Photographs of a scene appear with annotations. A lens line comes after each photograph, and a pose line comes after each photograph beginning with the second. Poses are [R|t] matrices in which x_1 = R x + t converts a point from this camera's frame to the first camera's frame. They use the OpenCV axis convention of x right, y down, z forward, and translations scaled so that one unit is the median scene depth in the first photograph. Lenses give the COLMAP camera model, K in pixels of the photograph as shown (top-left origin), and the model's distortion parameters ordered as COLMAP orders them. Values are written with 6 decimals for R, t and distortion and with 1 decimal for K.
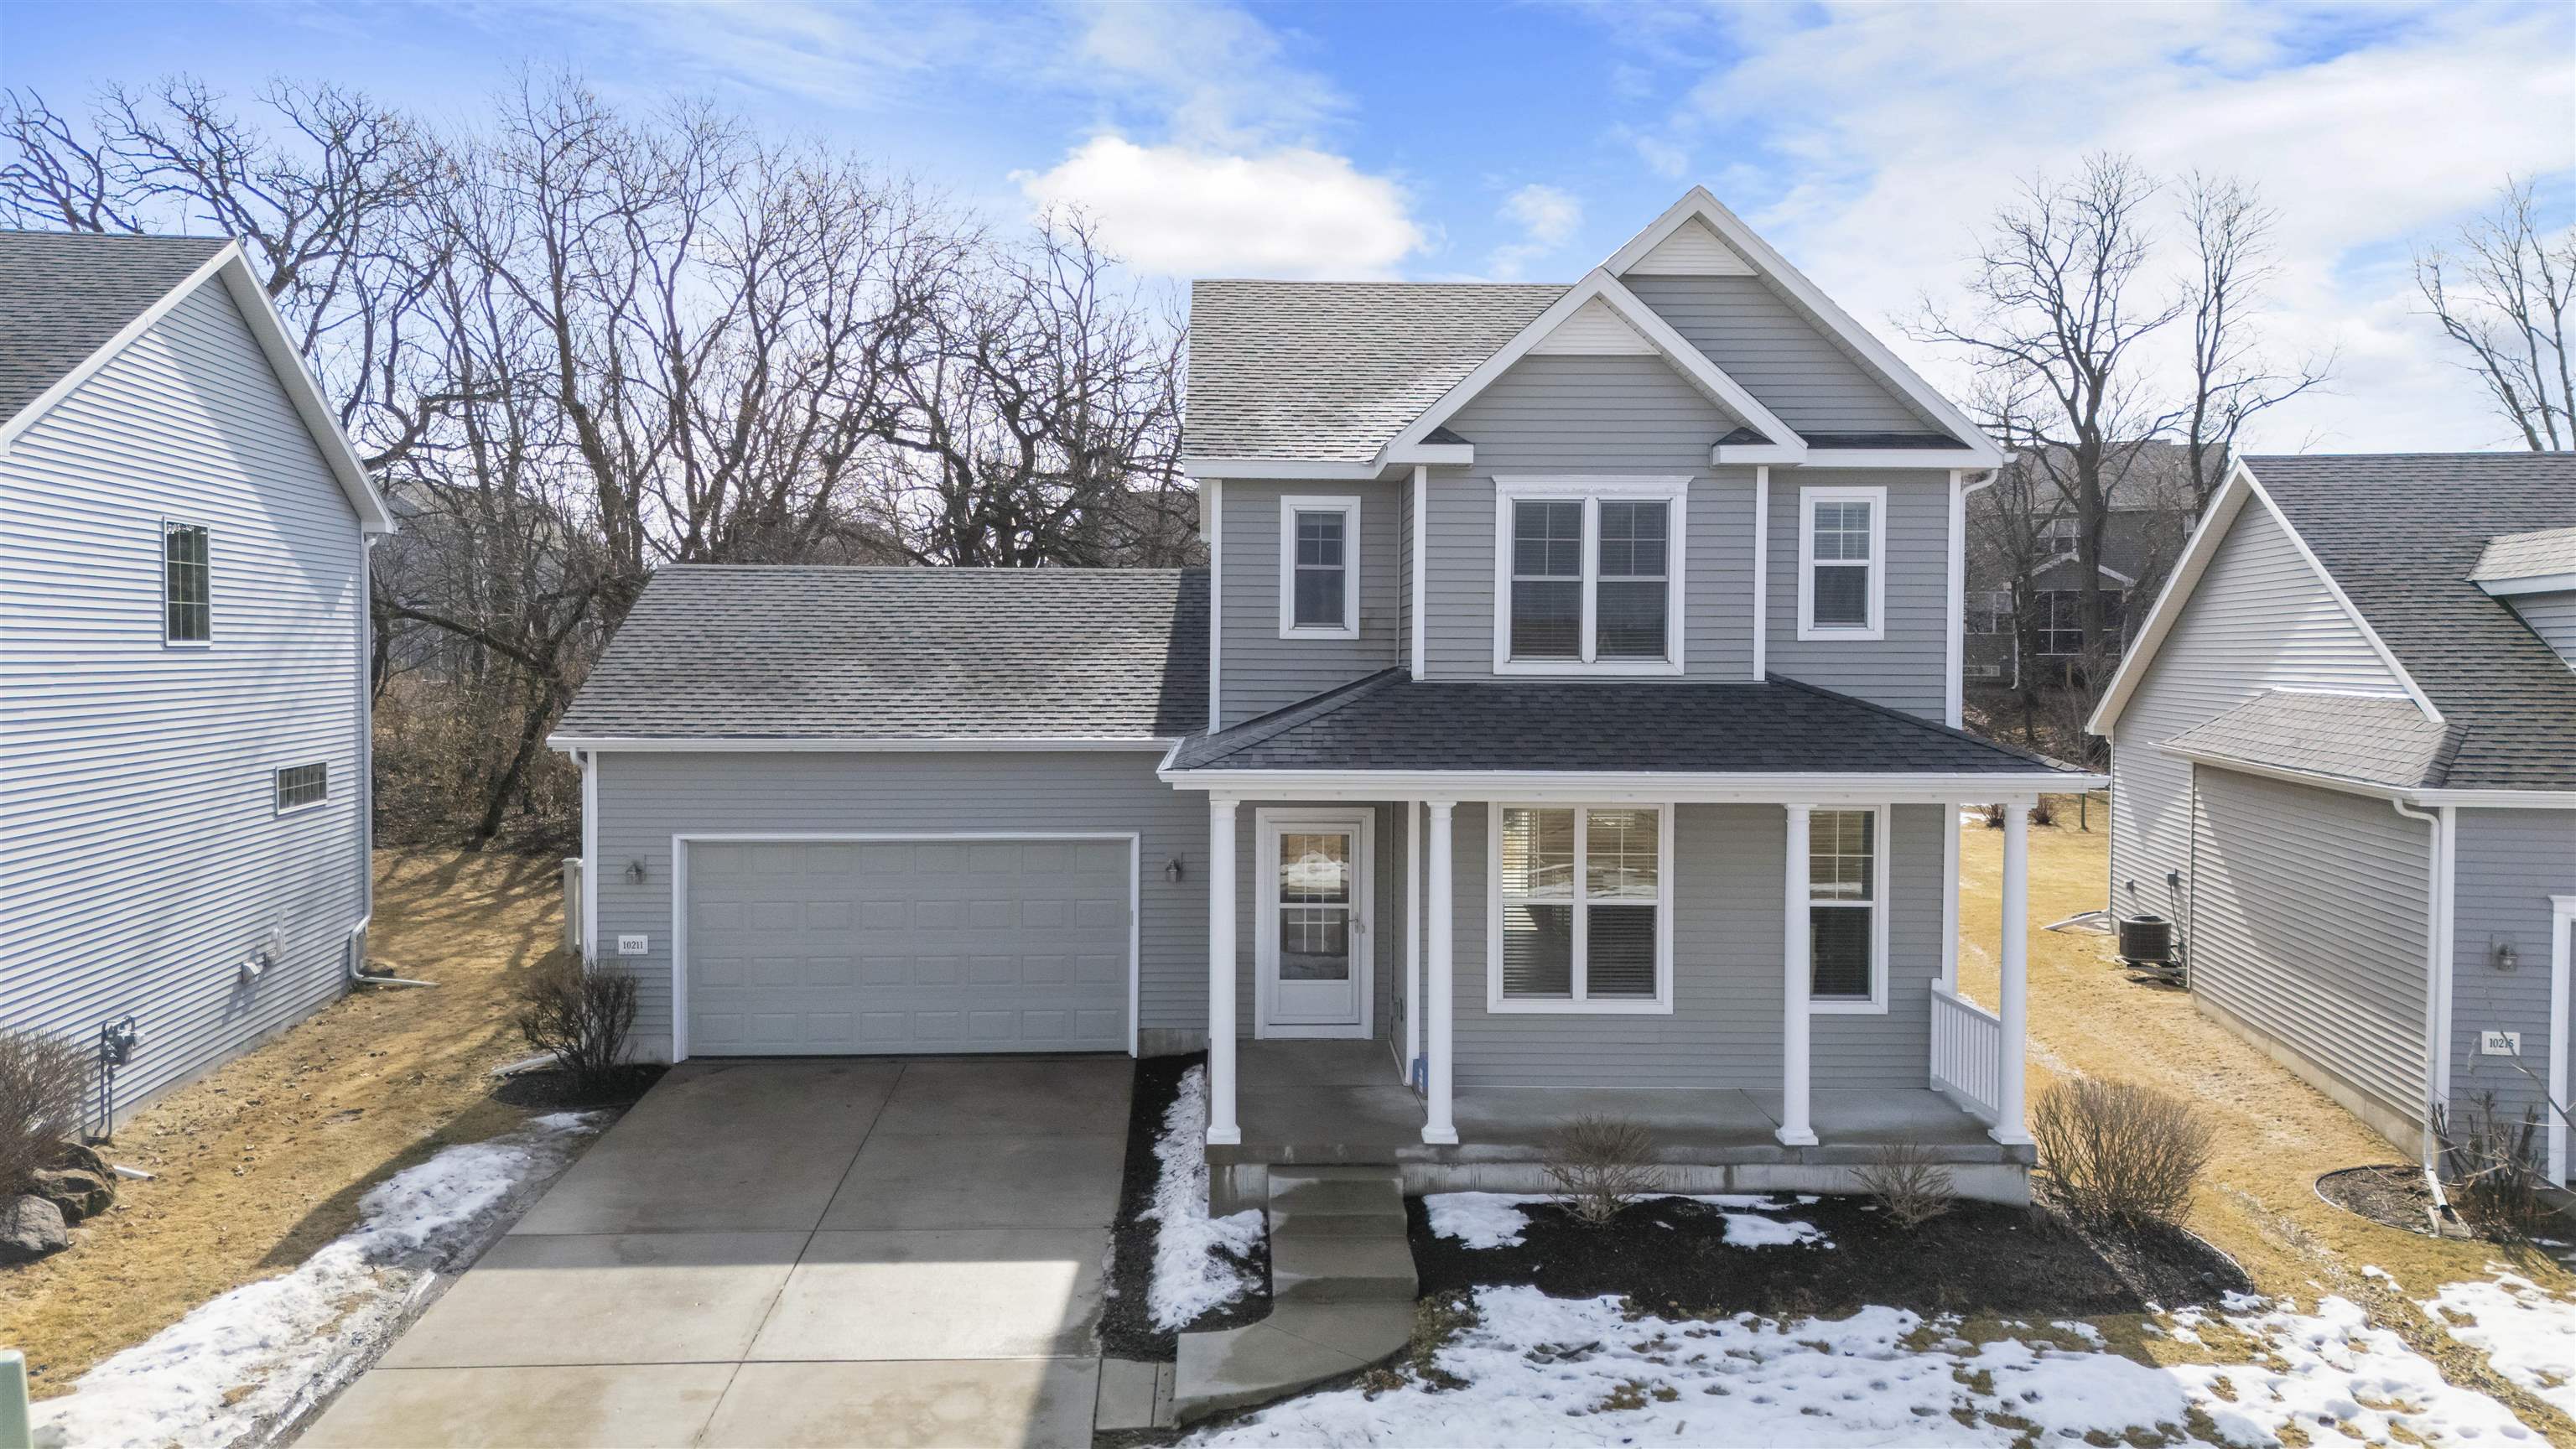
lens RADIAL K [[1896.7, 0, 1288.0], [0, 1896.7, 724.5], [0, 0, 1]] dist [0.066211, -0.042081]
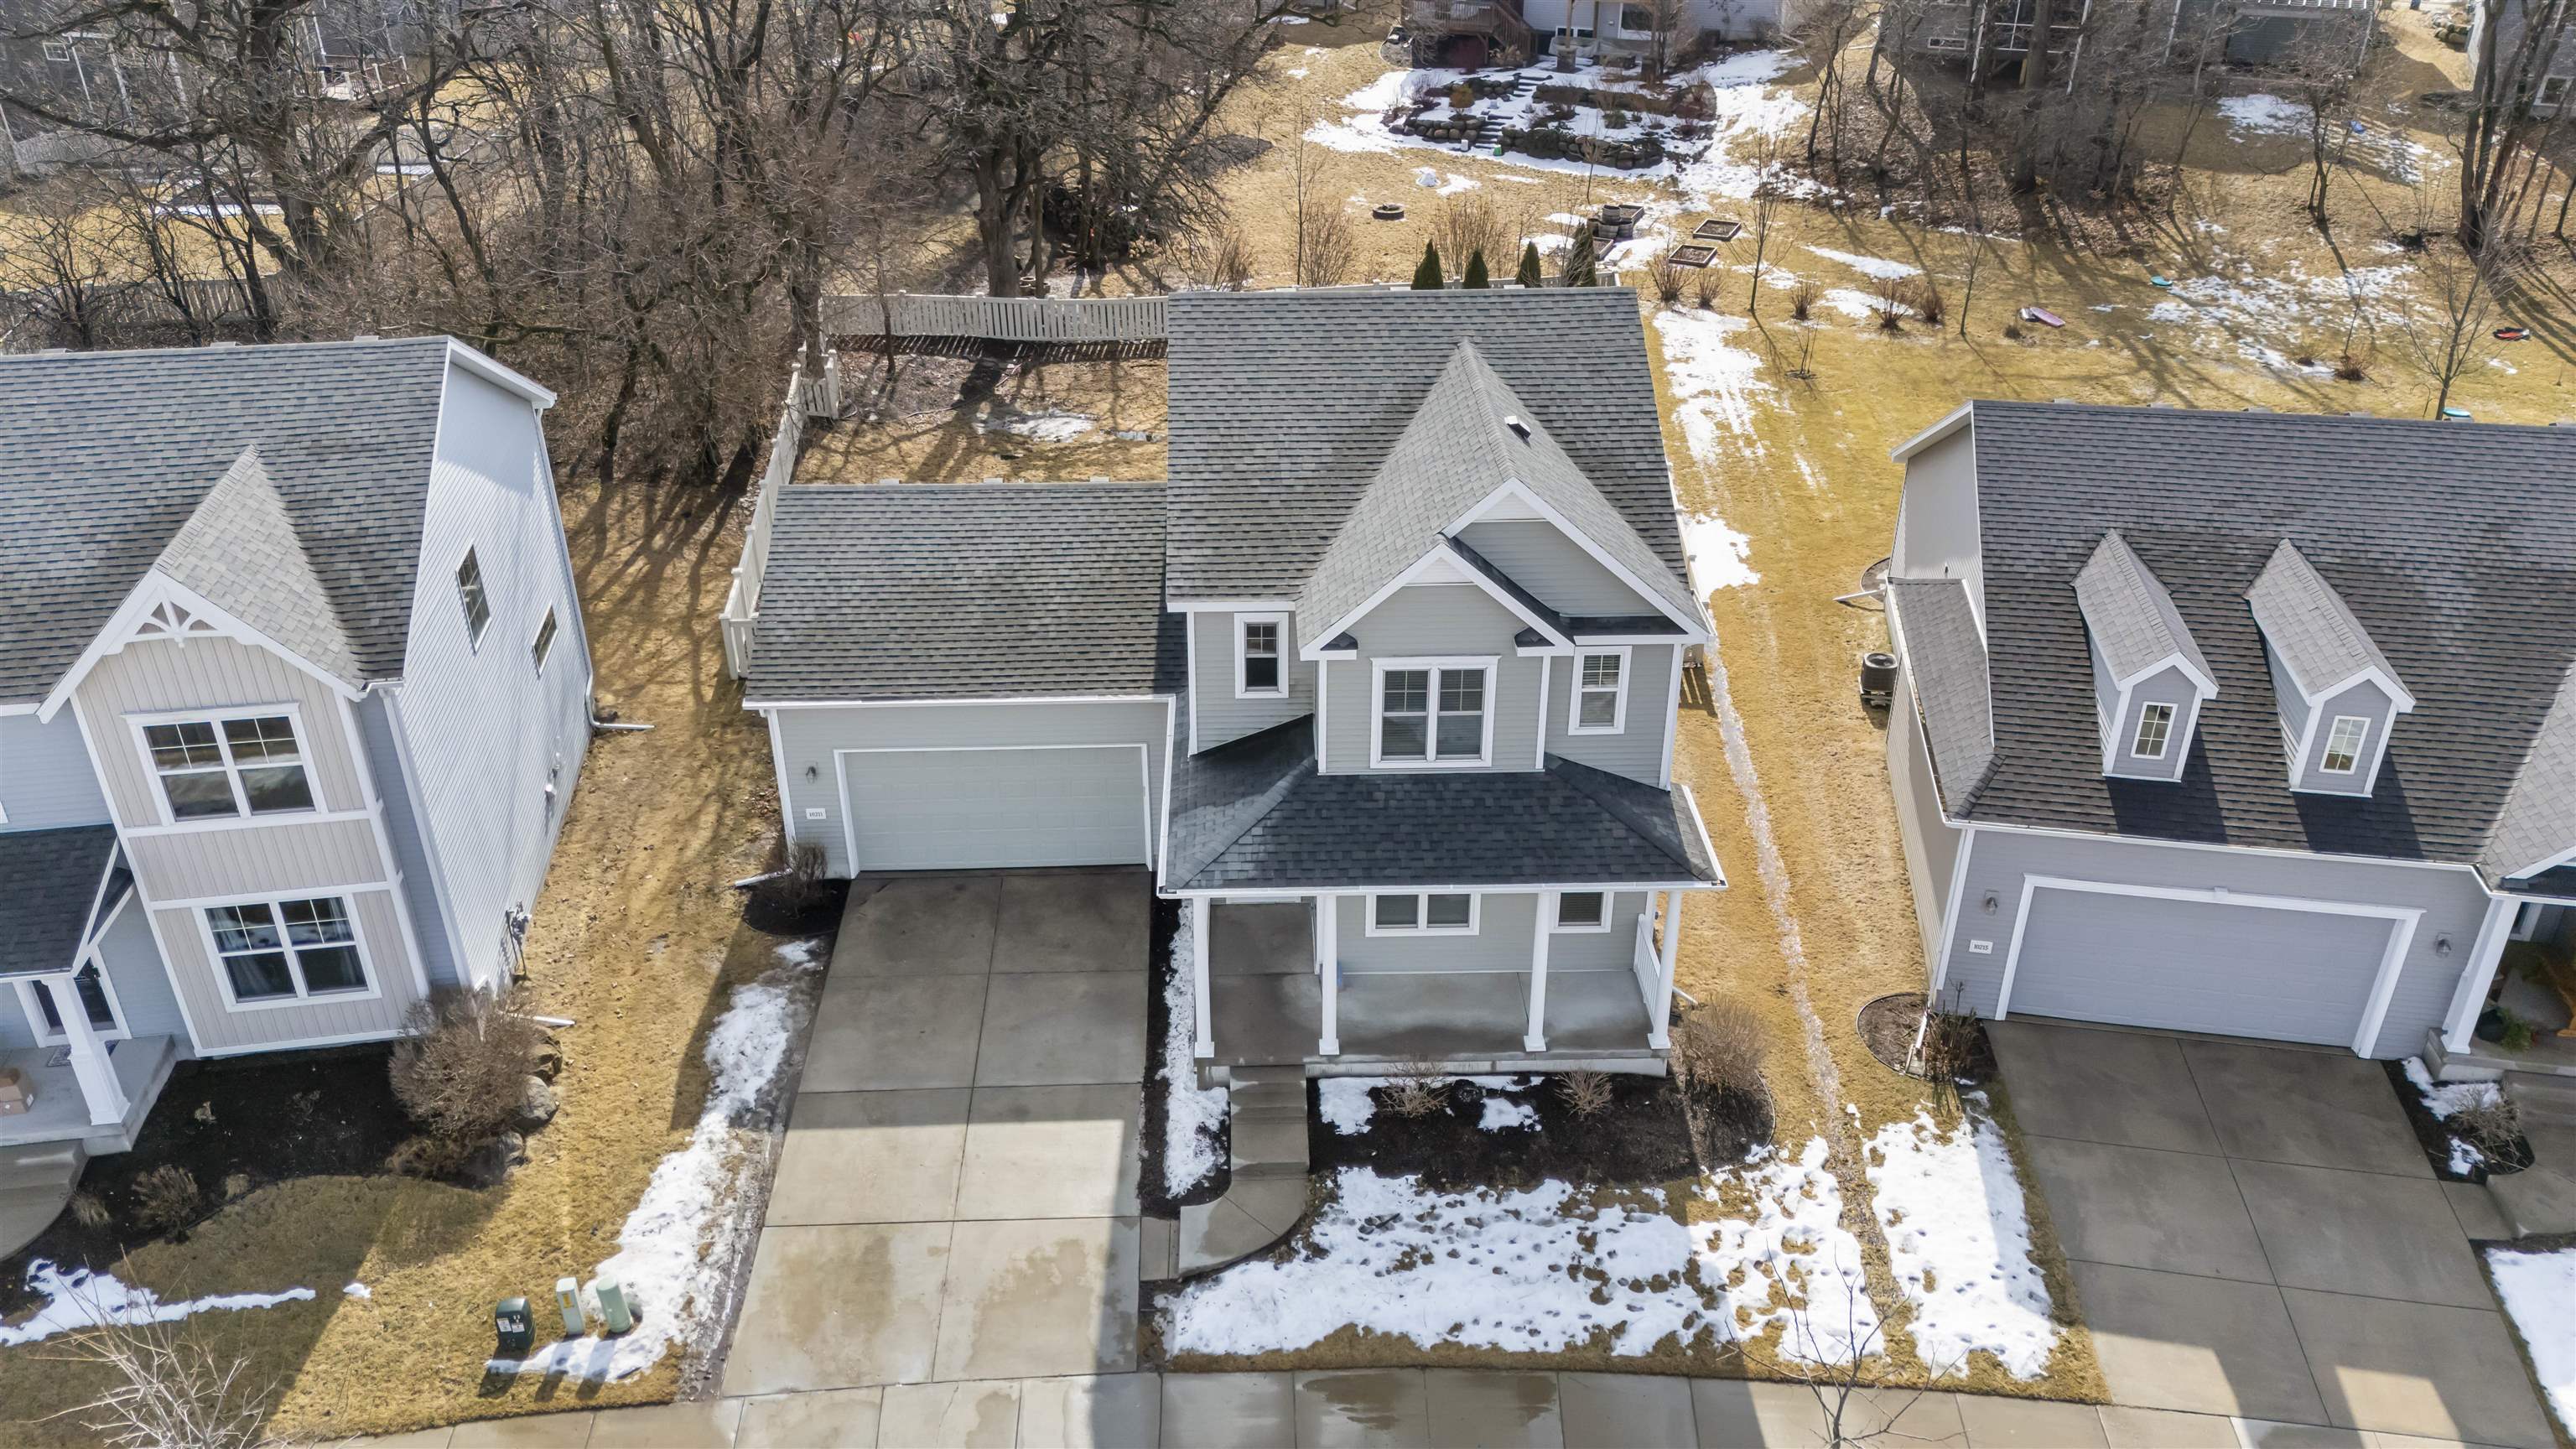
lens RADIAL K [[1862.0, 0, 1288.0], [0, 1862.0, 724.5], [0, 0, 1]] dist [0.130819, -0.190726]
pose [[0.999974, -0.004363, -0.005808, 0.058049], [0.006521, 0.891416, 0.453140, -0.886025], [0.003201, -0.453166, 0.891421, -0.419126]]
